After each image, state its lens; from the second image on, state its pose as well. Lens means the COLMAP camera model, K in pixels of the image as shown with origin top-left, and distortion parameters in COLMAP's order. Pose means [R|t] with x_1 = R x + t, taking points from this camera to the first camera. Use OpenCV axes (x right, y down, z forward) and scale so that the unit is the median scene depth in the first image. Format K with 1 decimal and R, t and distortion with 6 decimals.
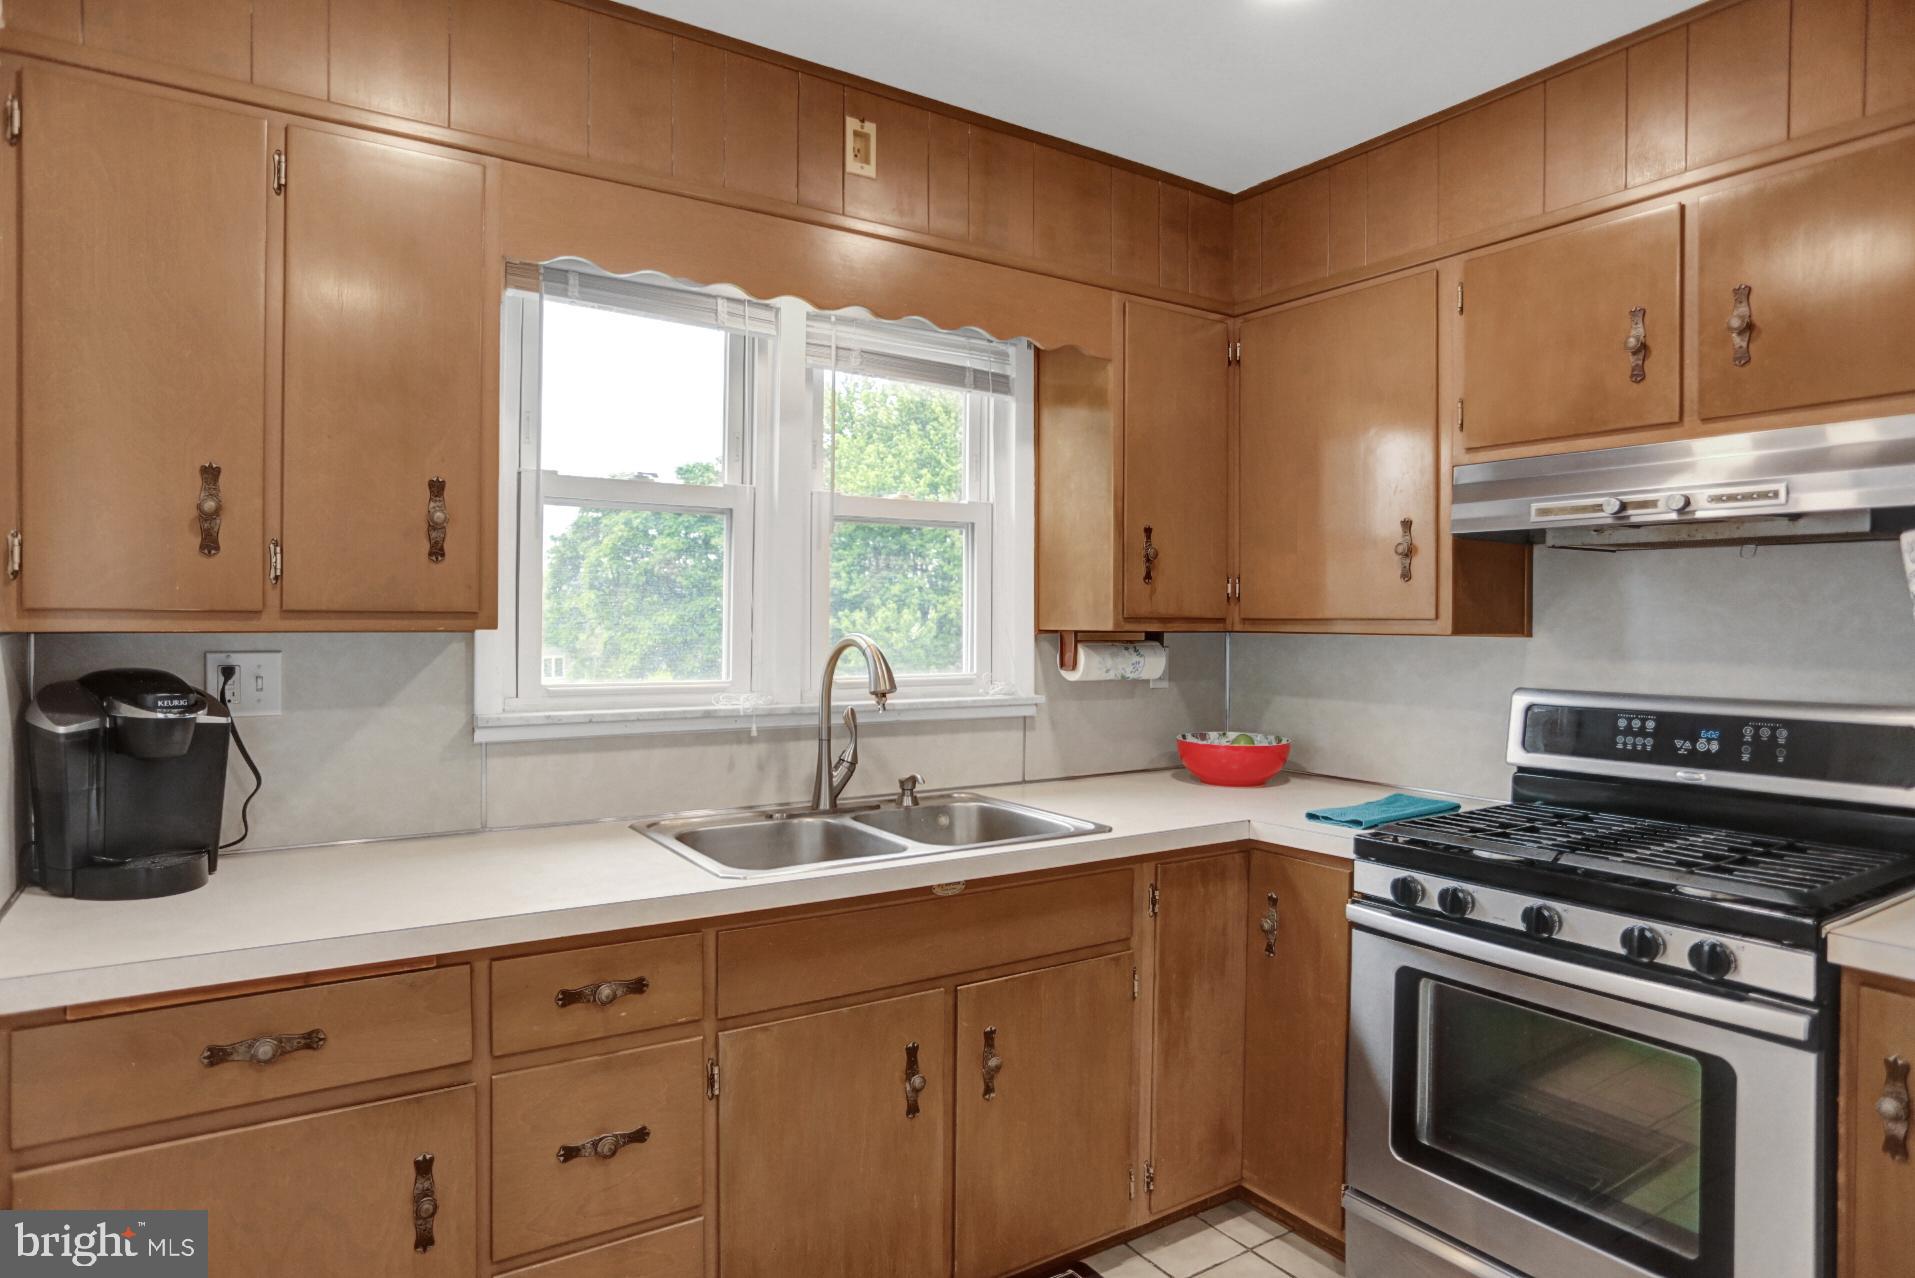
lens RADIAL K [[1062.4, 0, 878.8], [0, 1062.4, 634.9], [0, 0, 1]] dist [-0.058303, 0.027540]
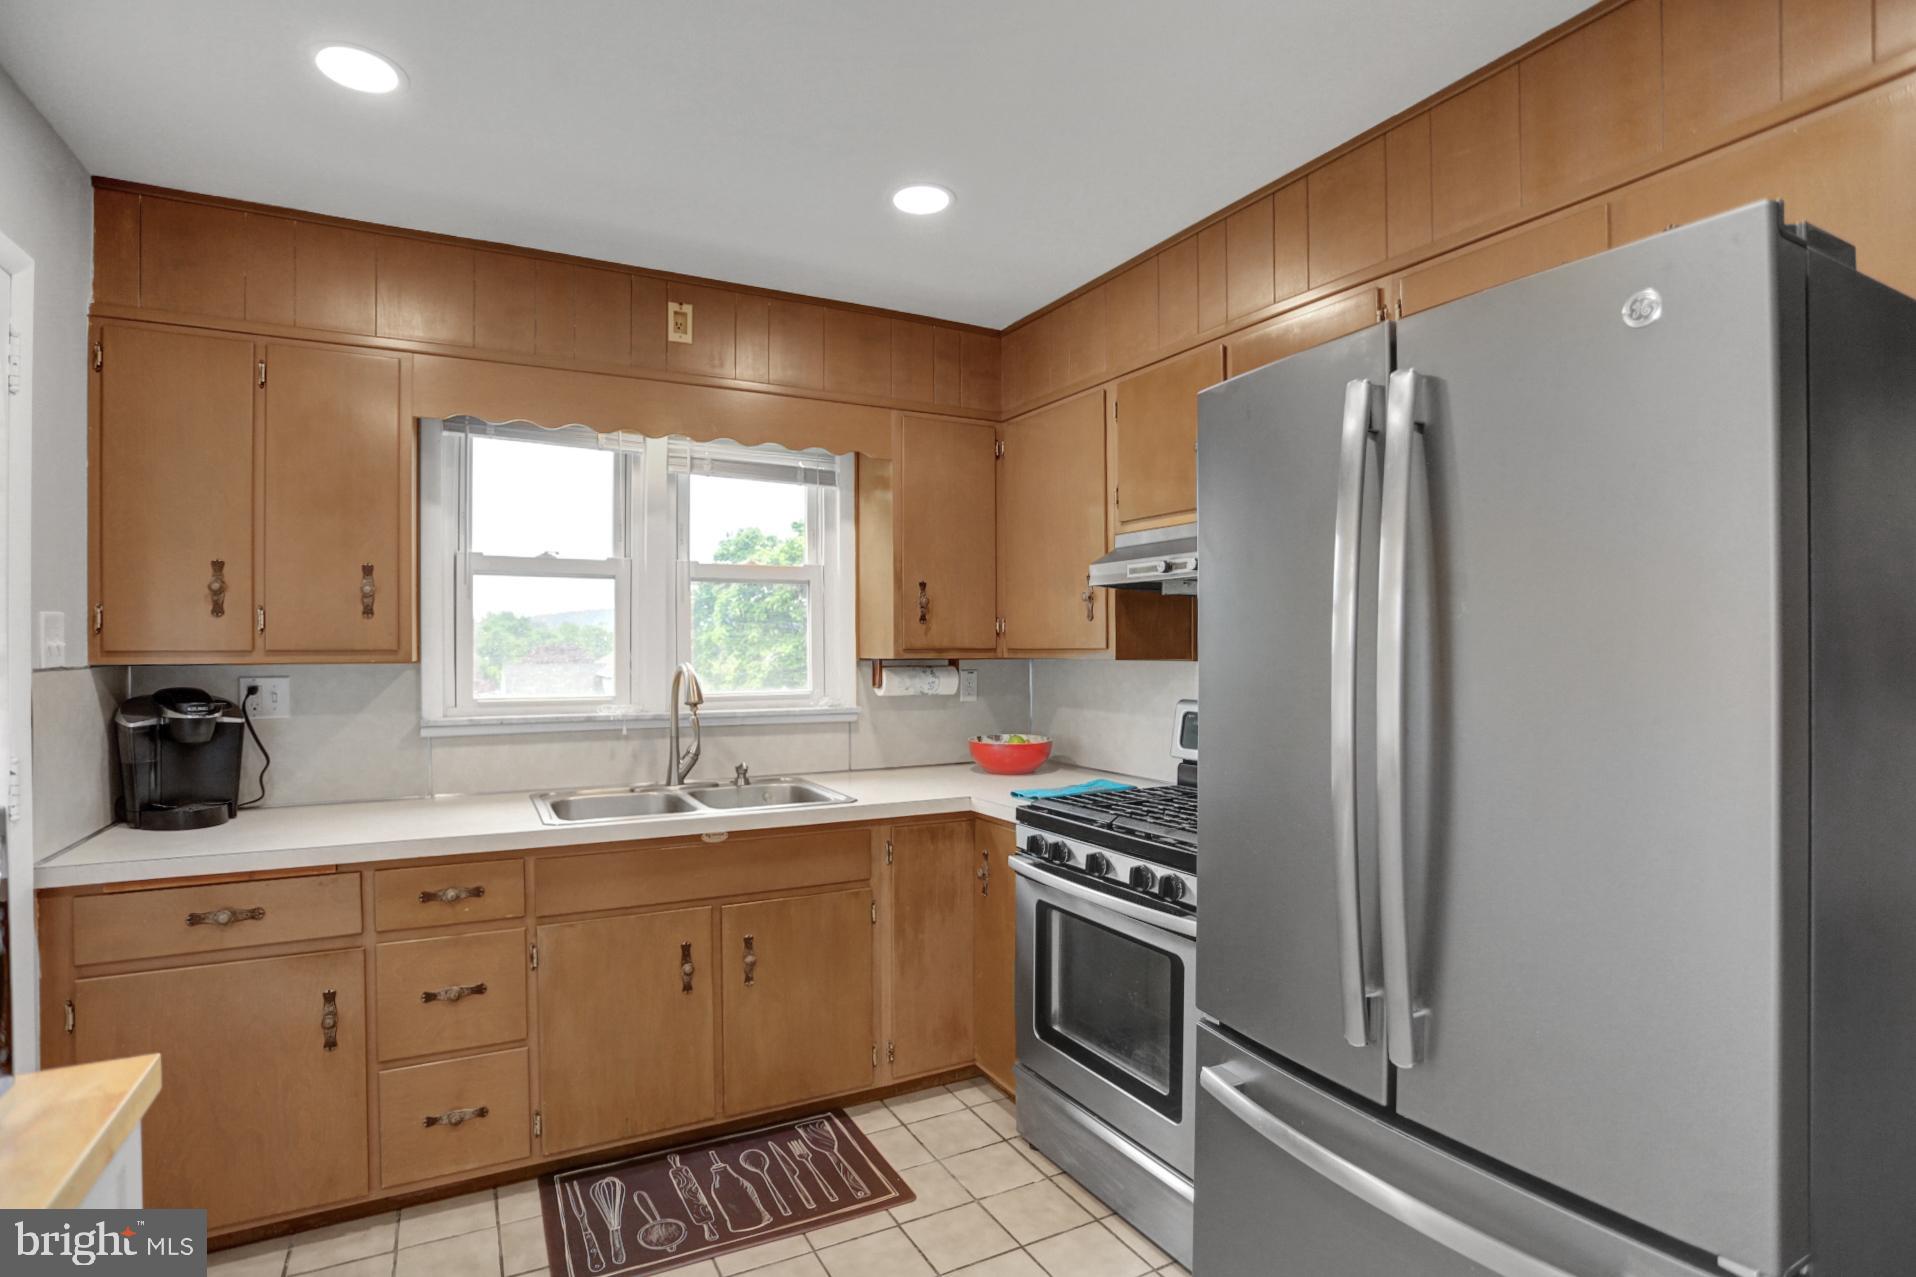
lens RADIAL K [[927.0, 0, 939.6], [0, 927.0, 662.6], [0, 0, 1]] dist [-0.063224, 0.015783]
pose [[0.997047, -0.006919, -0.076486, 0.425761], [0.007030, 0.999975, 0.001192, -0.000188], [0.076476, -0.001726, 0.997070, -0.214206]]
